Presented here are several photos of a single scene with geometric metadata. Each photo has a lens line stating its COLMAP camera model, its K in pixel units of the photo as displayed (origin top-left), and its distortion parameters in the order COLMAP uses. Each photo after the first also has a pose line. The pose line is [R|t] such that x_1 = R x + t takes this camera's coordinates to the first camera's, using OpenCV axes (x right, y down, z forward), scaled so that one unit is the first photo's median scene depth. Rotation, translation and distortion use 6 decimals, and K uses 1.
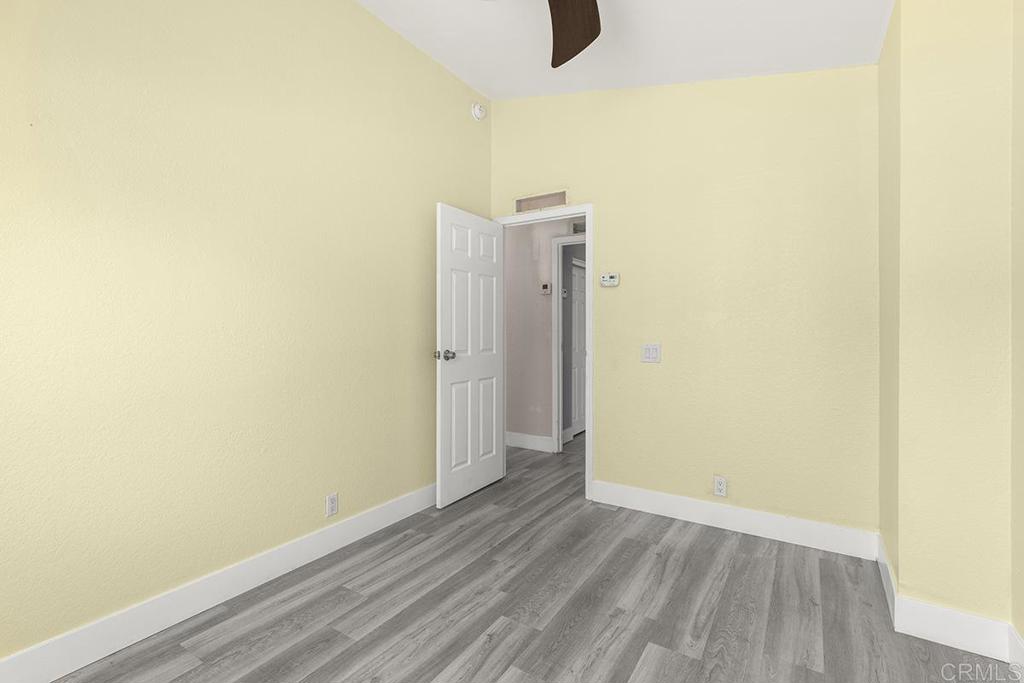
lens RADIAL K [[462.2, 0, 512.2], [0, 462.2, 336.7], [0, 0, 1]] dist [0.009388, -0.001889]
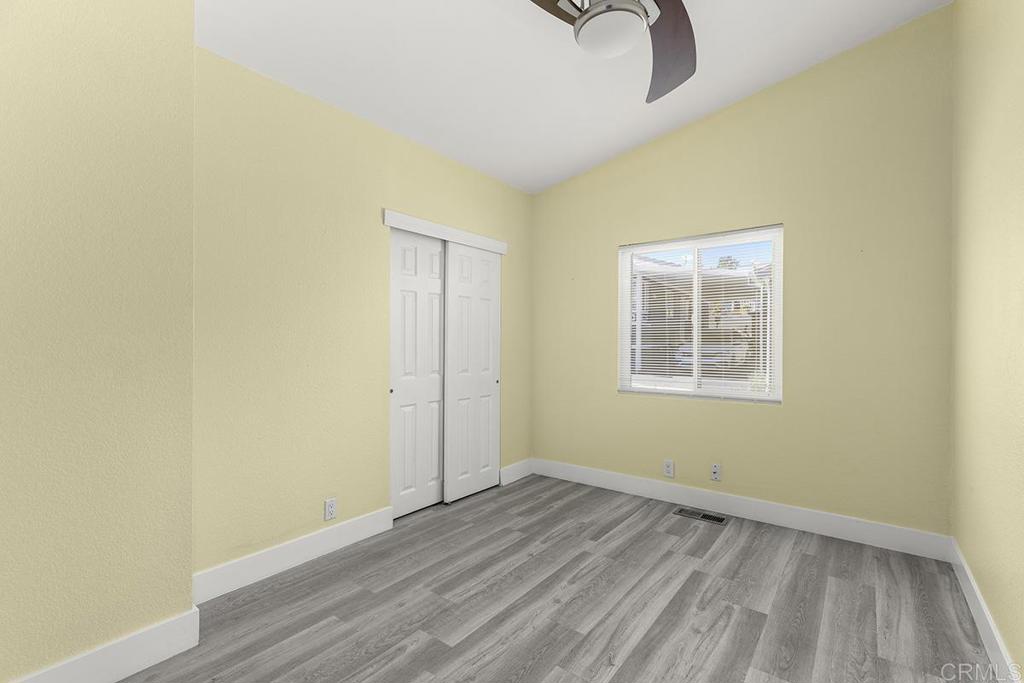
lens RADIAL K [[462.2, 0, 511.7], [0, 462.2, 340.8], [0, 0, 1]] dist [0.009388, -0.001889]
pose [[-0.996661, -0.004474, 0.081530, 0.084236], [-0.003290, 0.999887, 0.014647, -0.032616], [-0.081587, 0.014330, -0.996563, 2.022472]]
